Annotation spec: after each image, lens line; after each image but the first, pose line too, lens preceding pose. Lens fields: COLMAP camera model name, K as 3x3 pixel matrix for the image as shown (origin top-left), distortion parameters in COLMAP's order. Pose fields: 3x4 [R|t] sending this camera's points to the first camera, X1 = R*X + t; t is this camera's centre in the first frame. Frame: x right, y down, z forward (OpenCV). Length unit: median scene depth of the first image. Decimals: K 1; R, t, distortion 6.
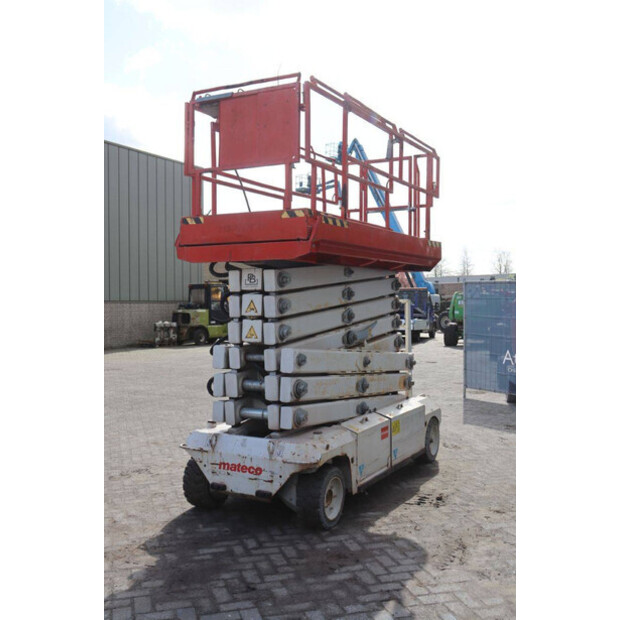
lens RADIAL K [[699.6, 0, 310.0], [0, 699.6, 310.0], [0, 0, 1]] dist [0.017080, -0.003264]
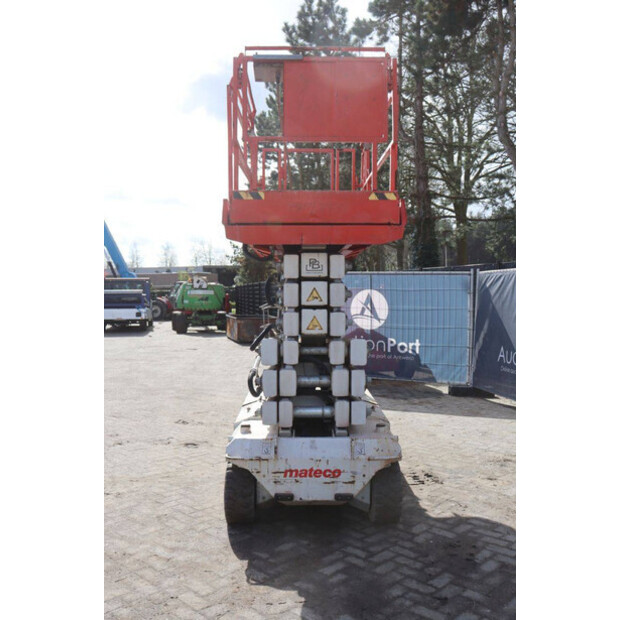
lens RADIAL K [[636.2, 0, 310.0], [0, 636.2, 310.0], [0, 0, 1]] dist [-0.027250, 0.012197]
pose [[0.865564, -0.013610, 0.500614, -0.508011], [0.005394, 0.999826, 0.017855, -0.000163], [-0.500770, -0.012754, 0.865486, 0.289527]]
